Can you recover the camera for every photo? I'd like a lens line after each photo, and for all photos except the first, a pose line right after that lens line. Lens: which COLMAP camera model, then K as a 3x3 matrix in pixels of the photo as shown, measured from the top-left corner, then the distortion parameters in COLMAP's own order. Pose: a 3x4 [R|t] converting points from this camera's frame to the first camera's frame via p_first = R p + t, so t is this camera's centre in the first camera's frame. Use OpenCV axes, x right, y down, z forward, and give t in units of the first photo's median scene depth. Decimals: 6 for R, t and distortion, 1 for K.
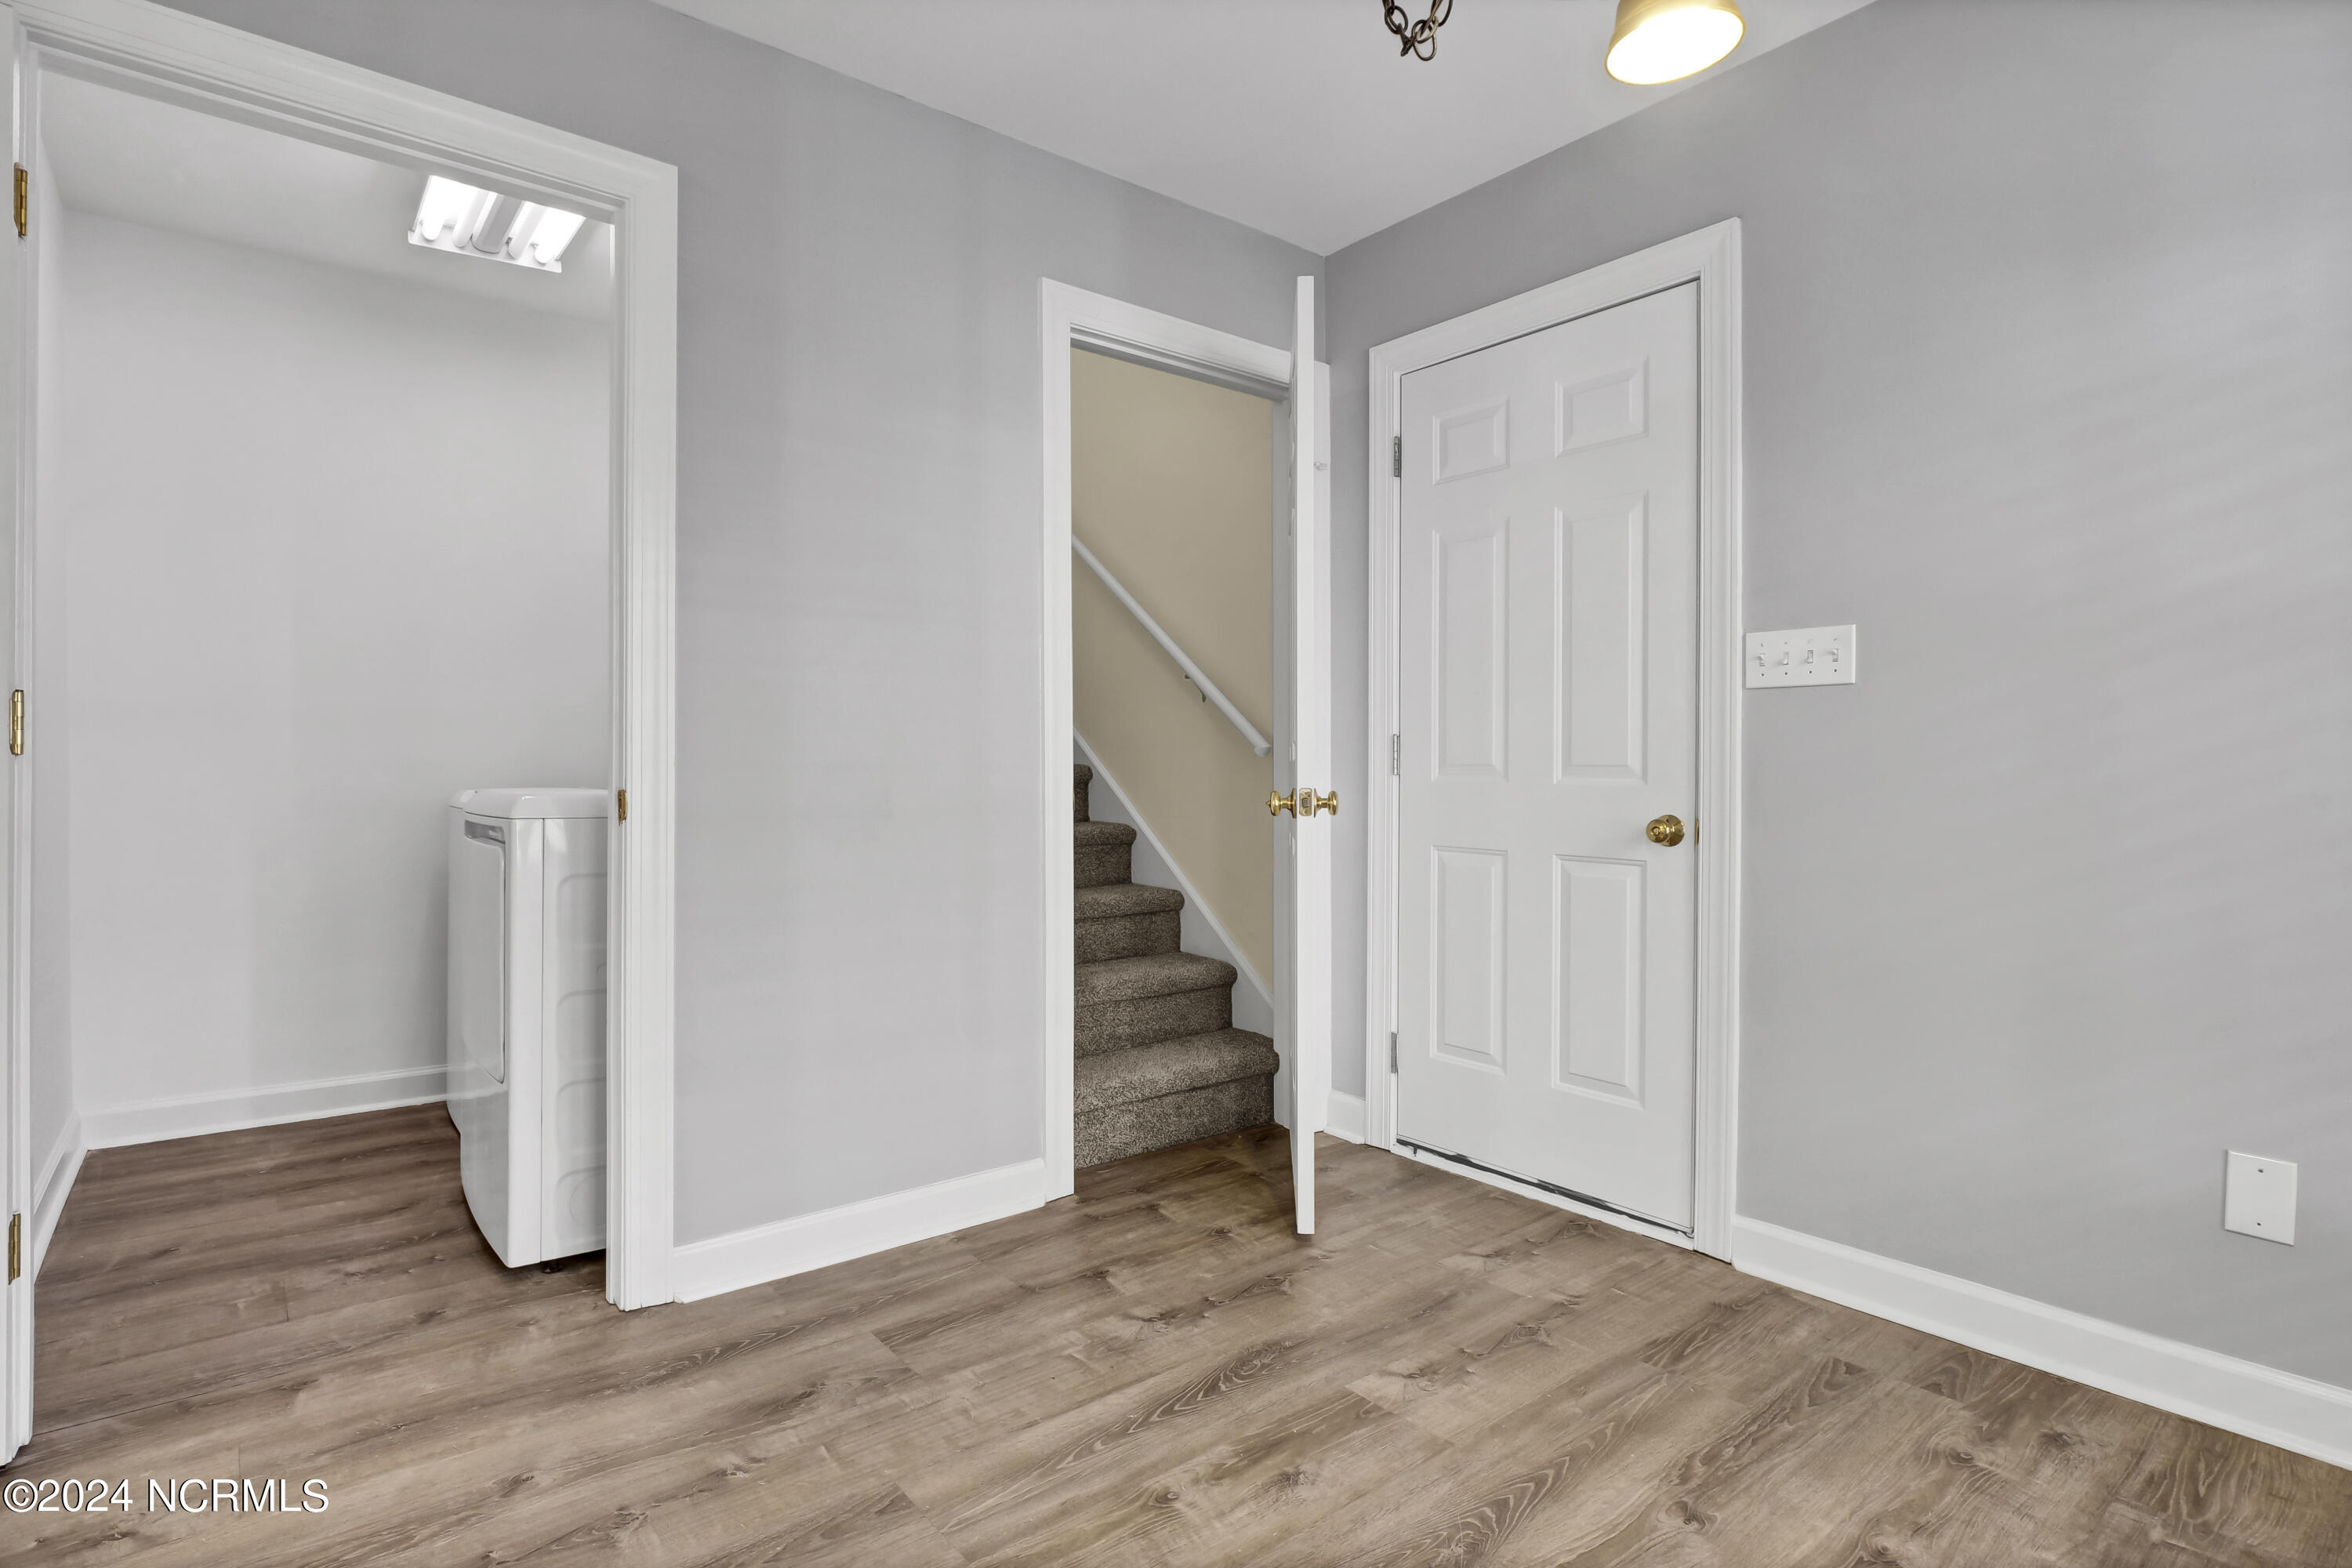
lens RADIAL K [[1170.5, 0, 1164.0], [0, 1170.5, 776.1], [0, 0, 1]] dist [-0.015872, 0.000159]
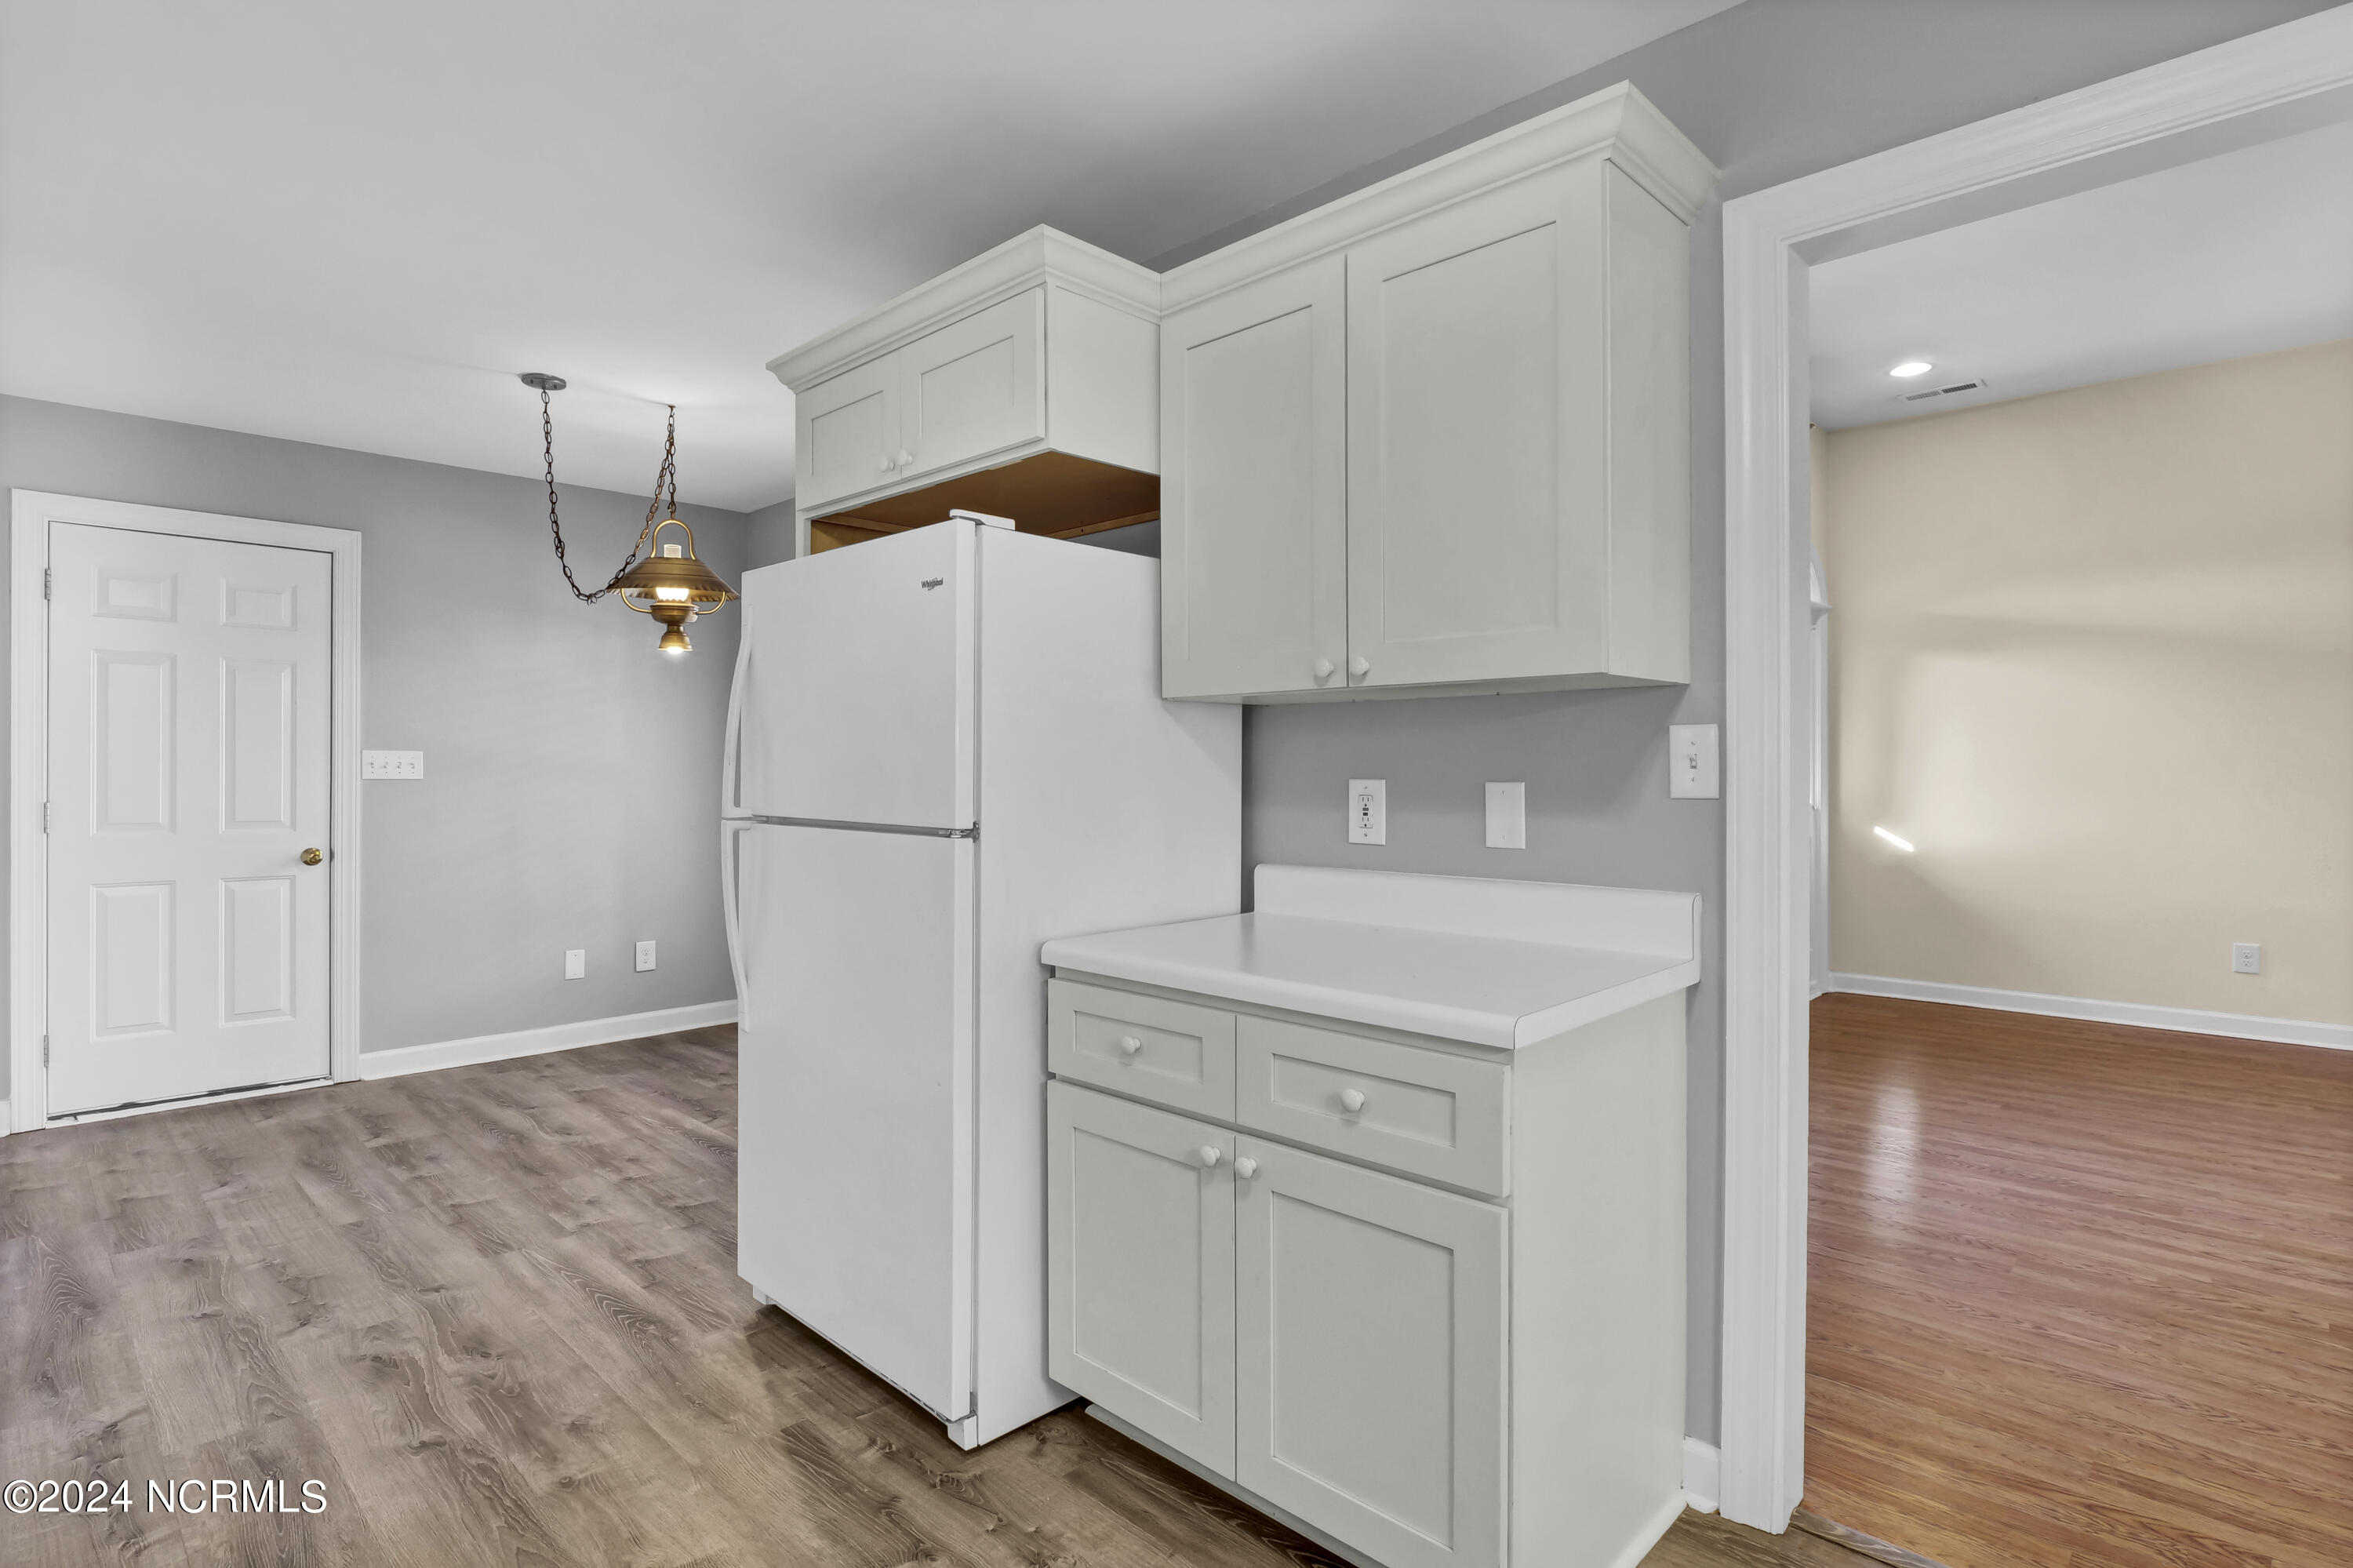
lens RADIAL K [[1171.1, 0, 1164.5], [0, 1171.1, 776.1], [0, 0, 1]] dist [-0.015872, 0.000159]
pose [[-0.127322, -0.009200, 0.991819, -1.609075], [-0.001942, 0.999957, 0.009026, -0.102860], [-0.991860, -0.000777, -0.127335, -0.070789]]
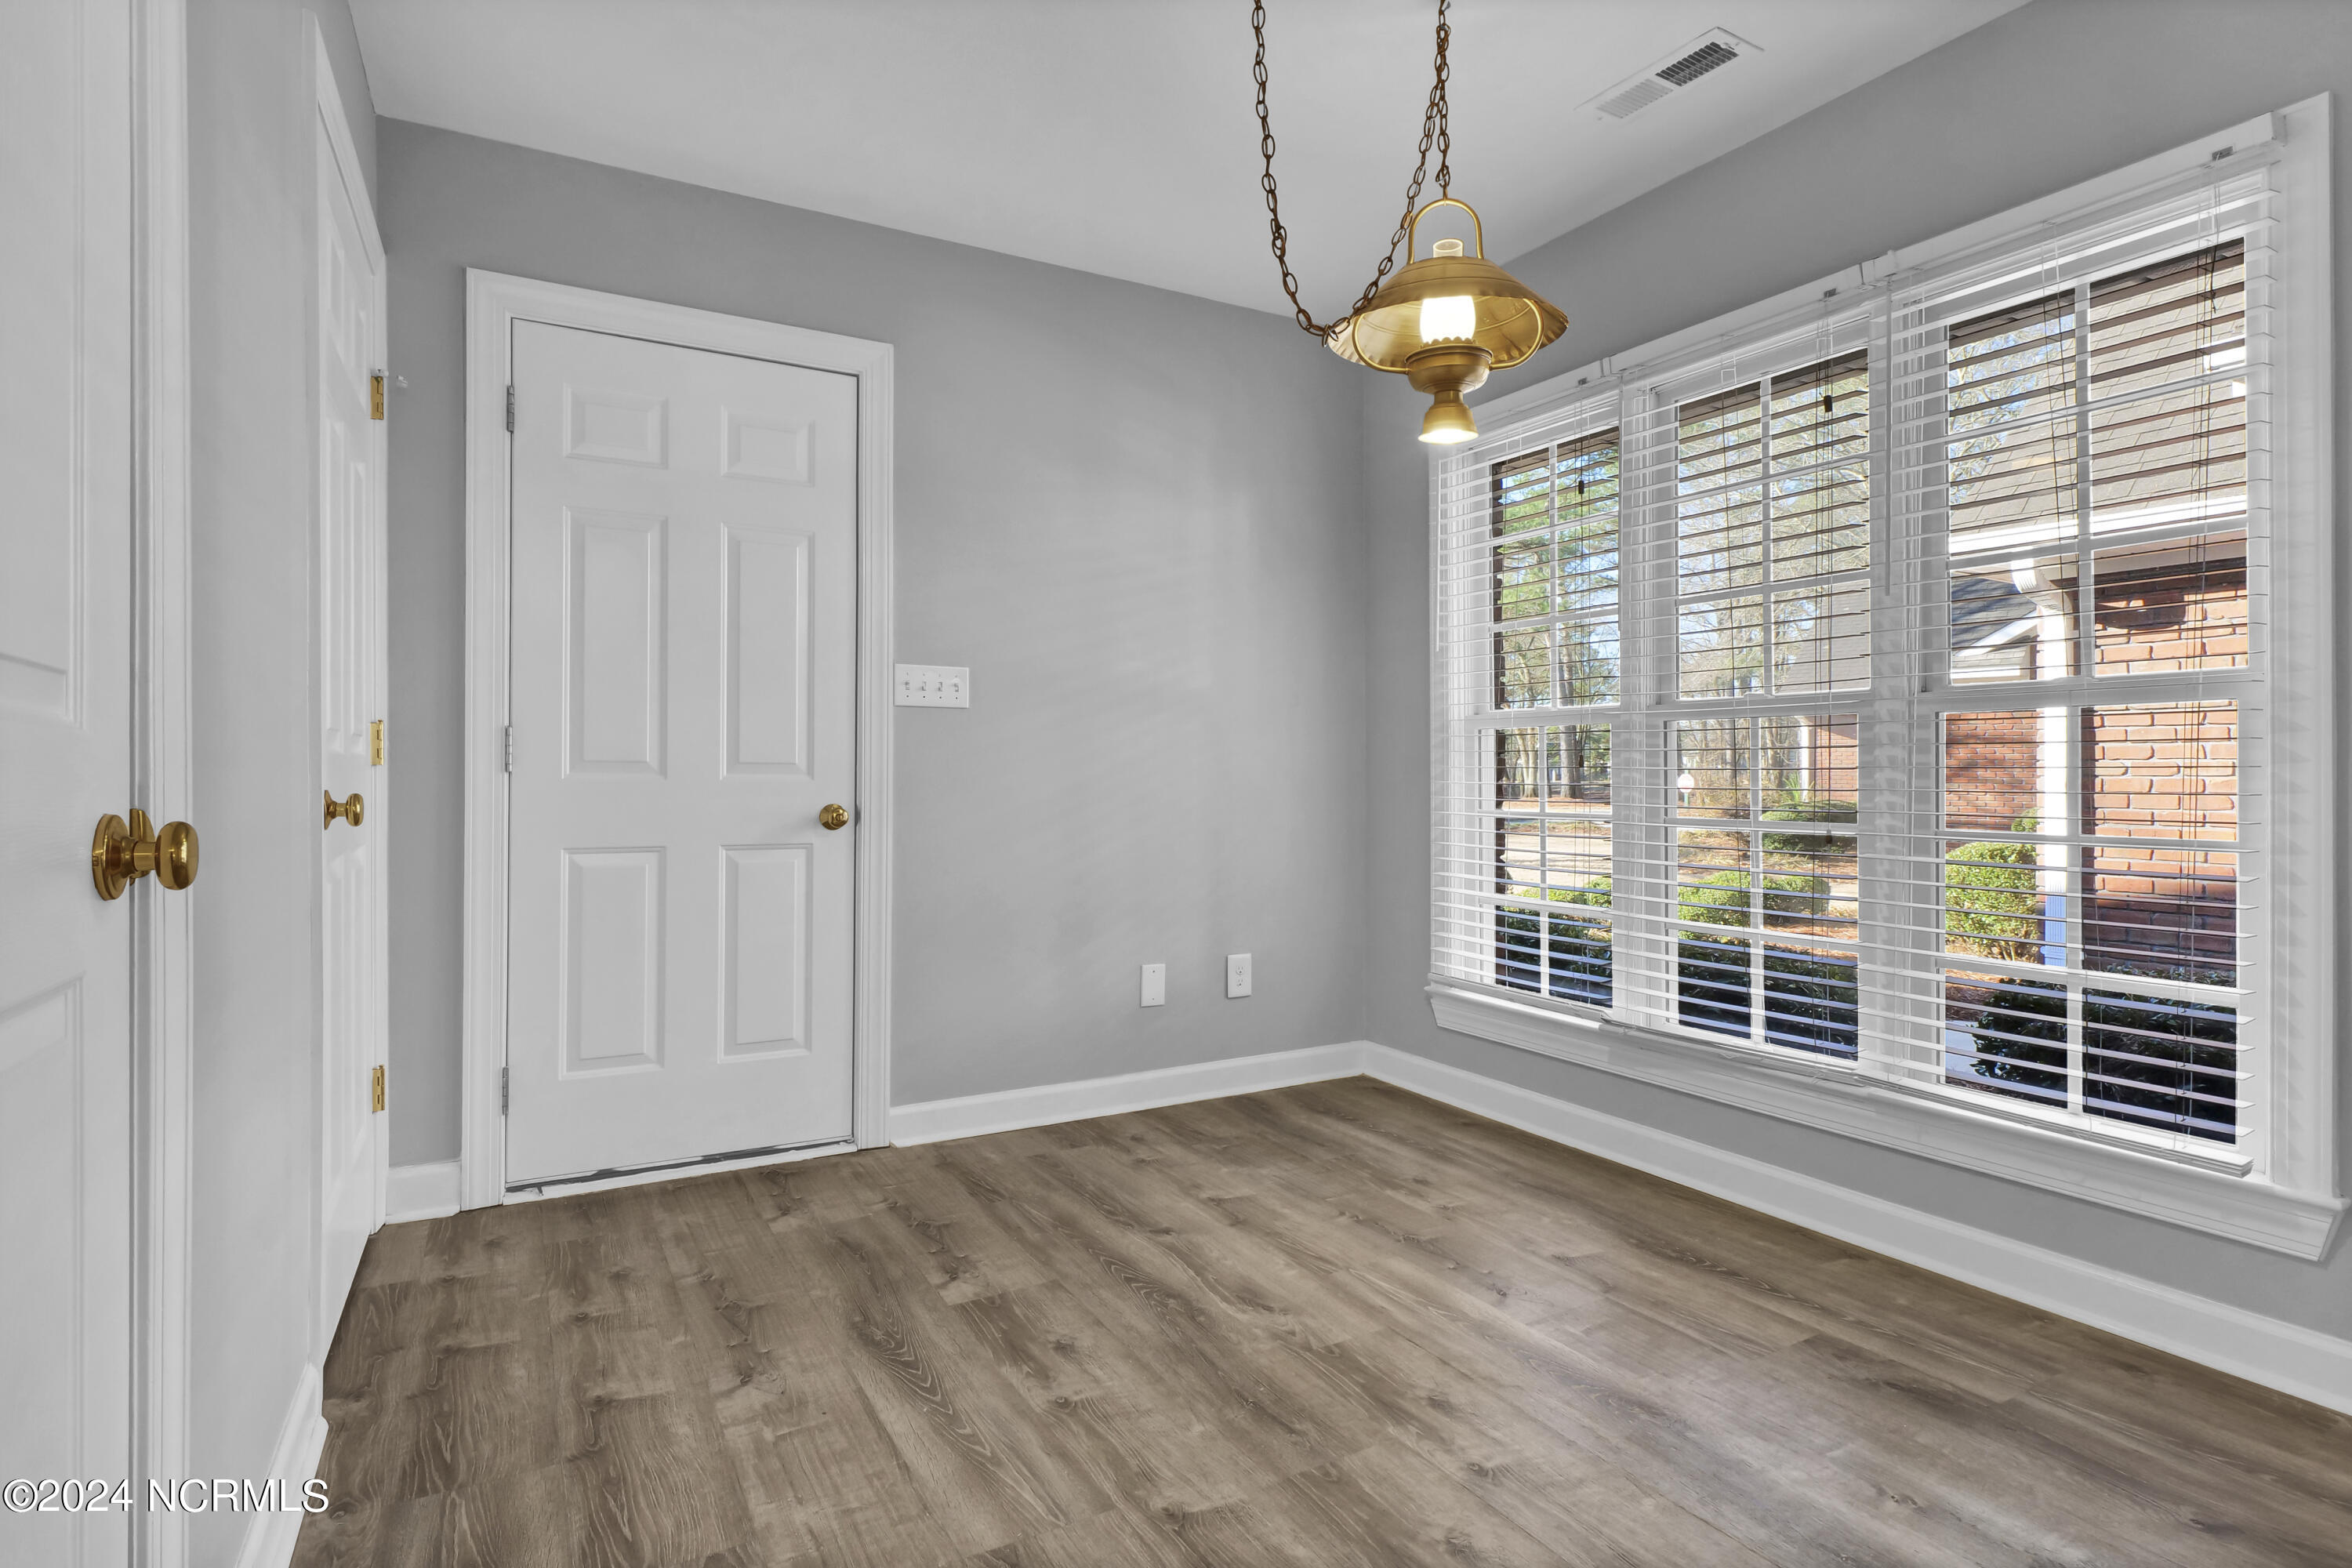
lens RADIAL K [[1174.6, 0, 1163.3], [0, 1174.6, 765.1], [0, 0, 1]] dist [-0.017148, -0.000254]
pose [[0.159300, 0.004288, 0.987221, -0.781640], [0.000458, 0.999990, -0.004418, -0.002537], [-0.987230, 0.001156, 0.159296, 0.499882]]
